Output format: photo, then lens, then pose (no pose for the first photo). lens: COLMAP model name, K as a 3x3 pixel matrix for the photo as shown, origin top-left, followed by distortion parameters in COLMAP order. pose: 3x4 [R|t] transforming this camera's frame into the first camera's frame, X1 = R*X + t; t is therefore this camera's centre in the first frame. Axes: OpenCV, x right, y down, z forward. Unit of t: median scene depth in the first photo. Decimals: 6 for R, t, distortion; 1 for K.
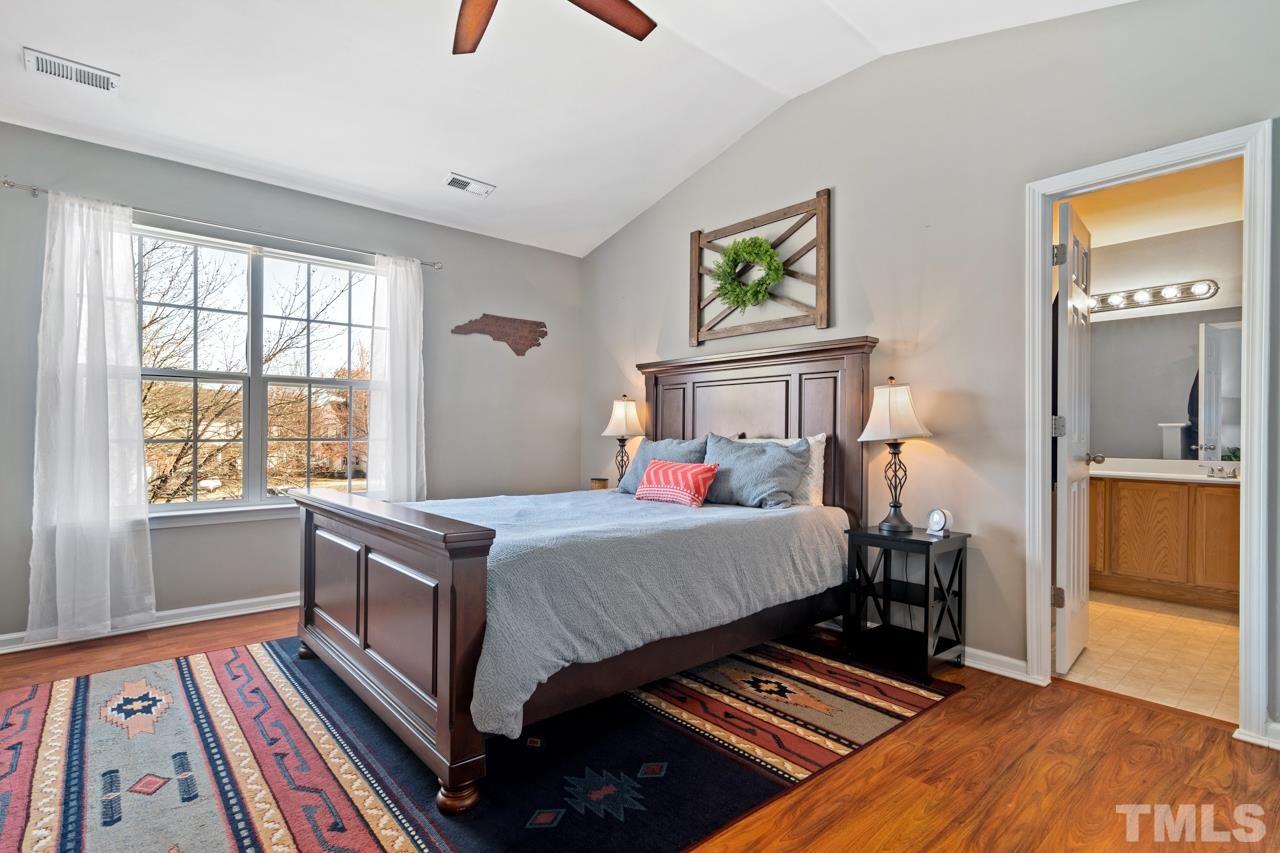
lens RADIAL K [[632.5, 0, 646.3], [0, 632.5, 435.7], [0, 0, 1]] dist [0.000125, 0.000532]
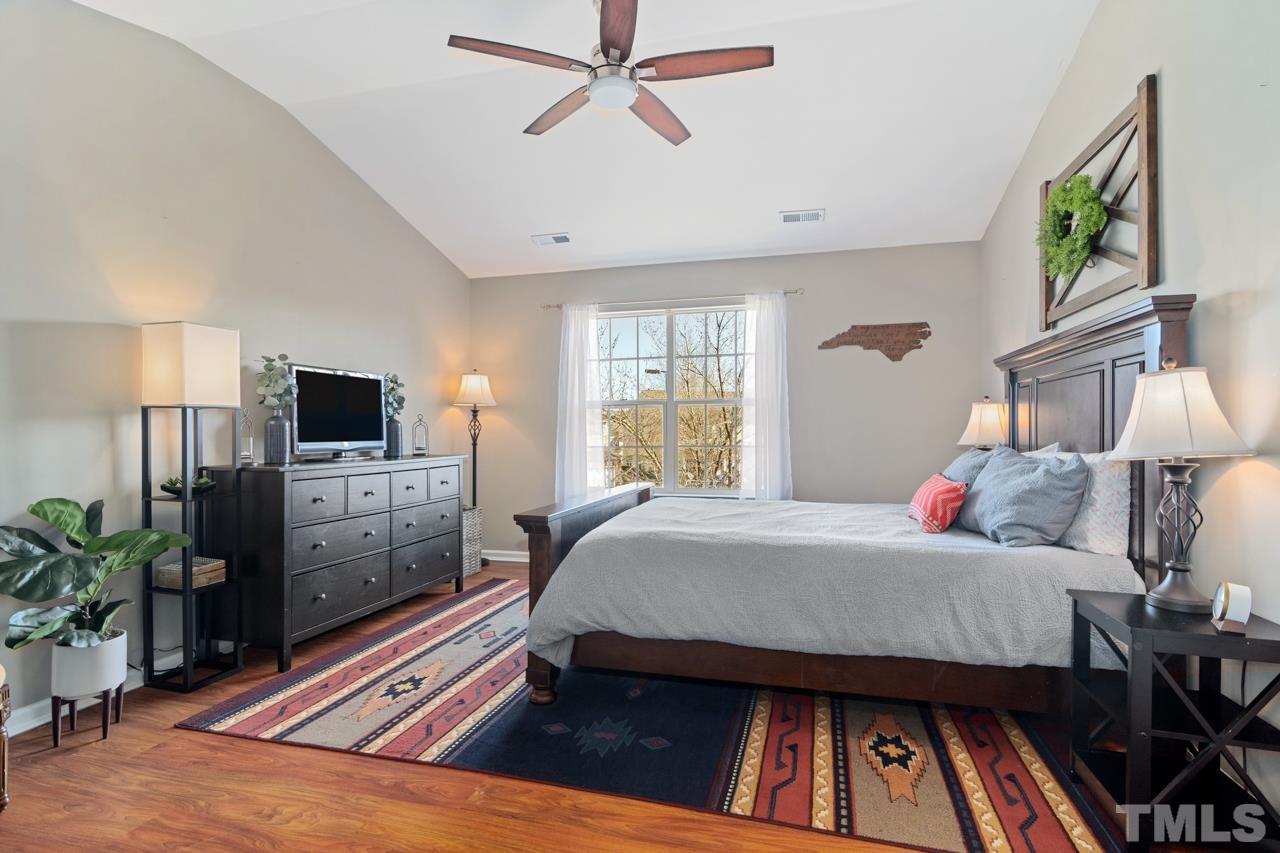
lens RADIAL K [[623.7, 0, 640.0], [0, 623.7, 426.5], [0, 0, 1]] dist [-0.000968, 0.000974]
pose [[0.545482, -0.015636, -0.837976, 0.661329], [0.003843, 0.999862, -0.016156, -0.019653], [0.838114, 0.005592, 0.545467, 0.246193]]
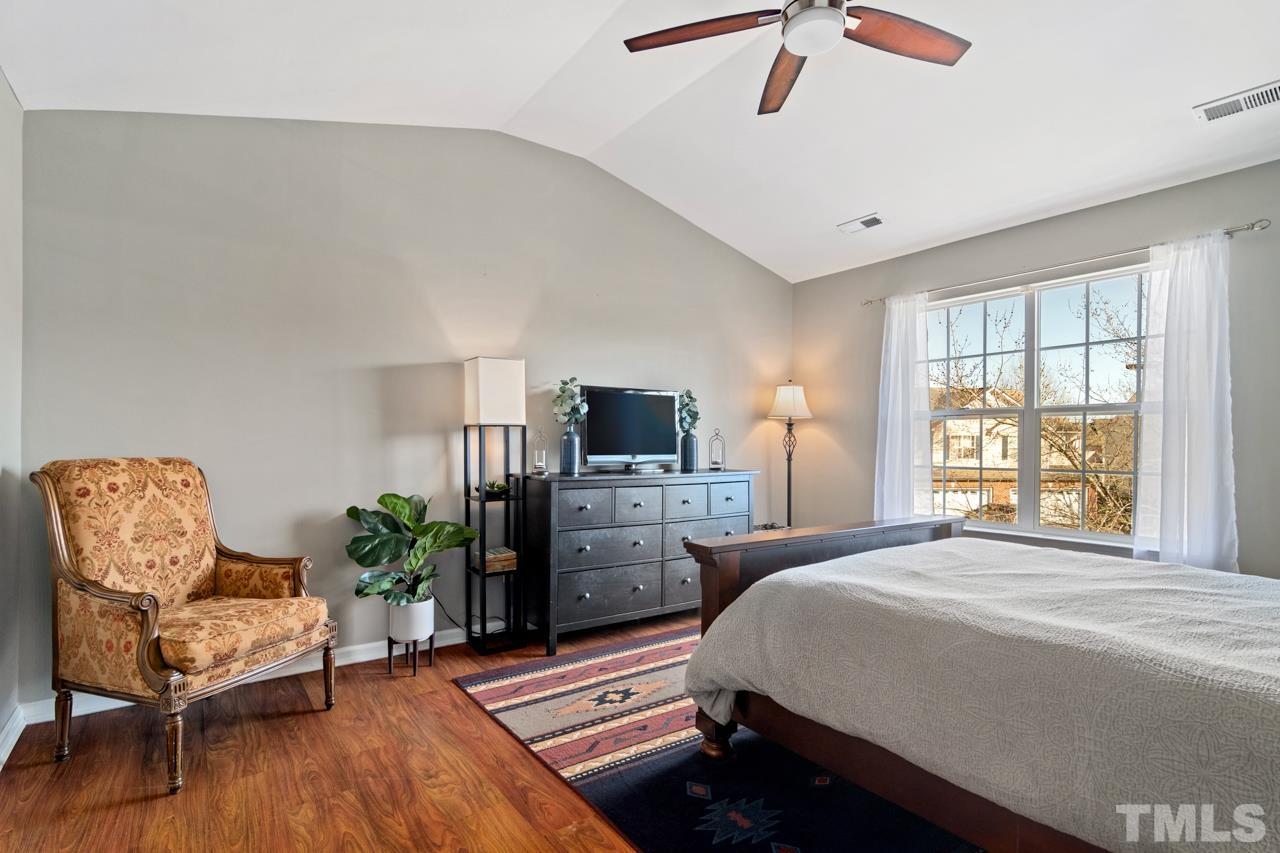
lens RADIAL K [[630.4, 0, 636.1], [0, 630.4, 443.1], [0, 0, 1]] dist [-0.001241, 0.000897]
pose [[-0.107717, -0.004968, -0.994169, 0.640244], [-0.010895, 0.999933, -0.003817, -0.033077], [0.994122, 0.010421, -0.107764, 0.607960]]
